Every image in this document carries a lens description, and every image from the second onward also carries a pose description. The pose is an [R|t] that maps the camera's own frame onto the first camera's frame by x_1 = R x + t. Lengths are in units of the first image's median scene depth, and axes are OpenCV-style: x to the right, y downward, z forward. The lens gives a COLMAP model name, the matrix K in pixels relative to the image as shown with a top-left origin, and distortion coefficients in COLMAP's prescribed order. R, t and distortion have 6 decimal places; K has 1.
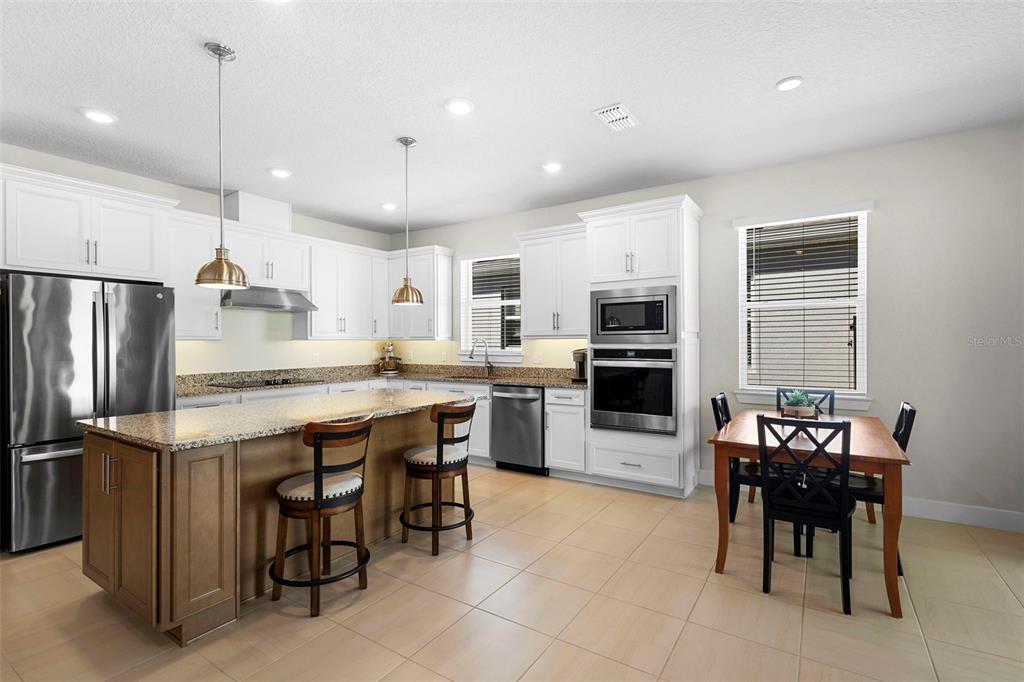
lens RADIAL K [[472.7, 0, 512.0], [0, 472.7, 341.0], [0, 0, 1]] dist [0.000505, 0.000018]
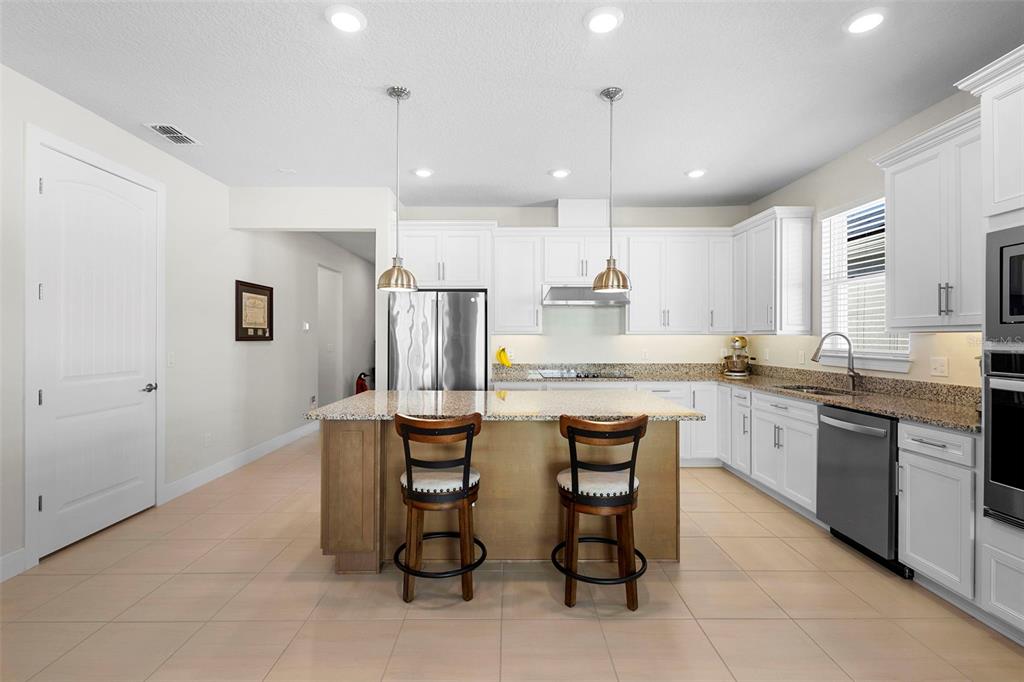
lens RADIAL K [[470.9, 0, 511.6], [0, 470.9, 336.7], [0, 0, 1]] dist [0.003626, 0.000269]
pose [[0.553333, 0.003760, -0.832952, 0.281904], [-0.001736, 0.999993, 0.003360, -0.000616], [0.832959, -0.000413, 0.553335, 0.307625]]
